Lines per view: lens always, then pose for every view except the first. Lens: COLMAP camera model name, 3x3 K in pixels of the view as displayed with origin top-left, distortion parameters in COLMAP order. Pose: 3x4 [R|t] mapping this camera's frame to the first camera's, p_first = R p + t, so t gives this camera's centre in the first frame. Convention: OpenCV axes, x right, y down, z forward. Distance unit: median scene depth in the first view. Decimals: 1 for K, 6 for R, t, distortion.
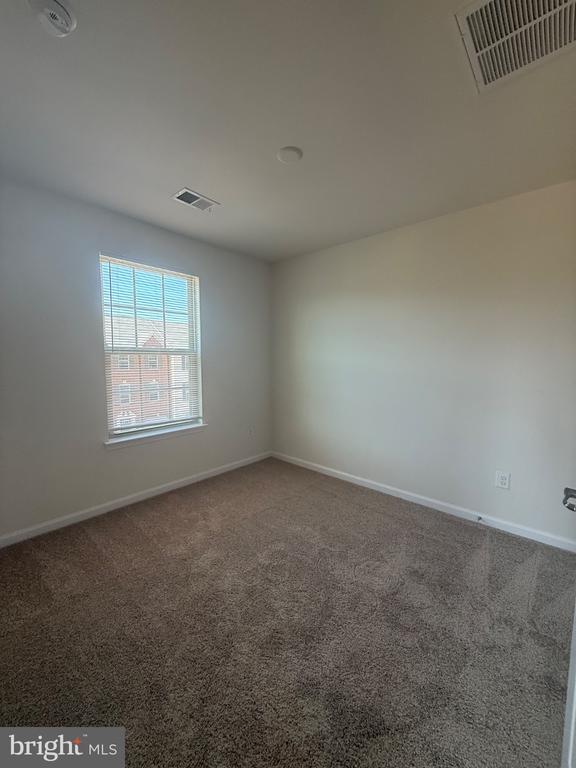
lens RADIAL K [[304.8, 0, 286.0], [0, 304.8, 381.8], [0, 0, 1]] dist [-0.006891, 0.000713]
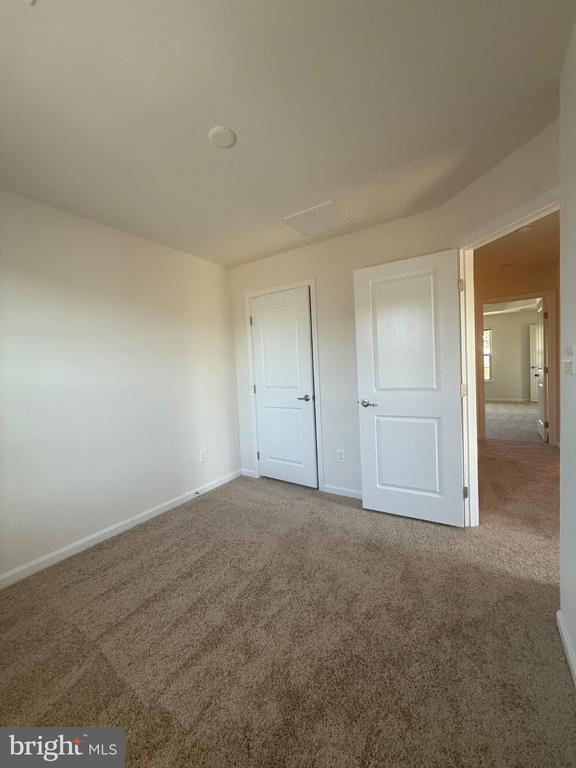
lens RADIAL K [[304.8, 0, 287.9], [0, 304.8, 383.8], [0, 0, 1]] dist [-0.006891, 0.000713]
pose [[-0.114846, -0.060640, 0.991531, -0.659748], [0.136579, 0.987692, 0.076224, -0.049930], [-0.983949, 0.144177, -0.105150, 0.701651]]
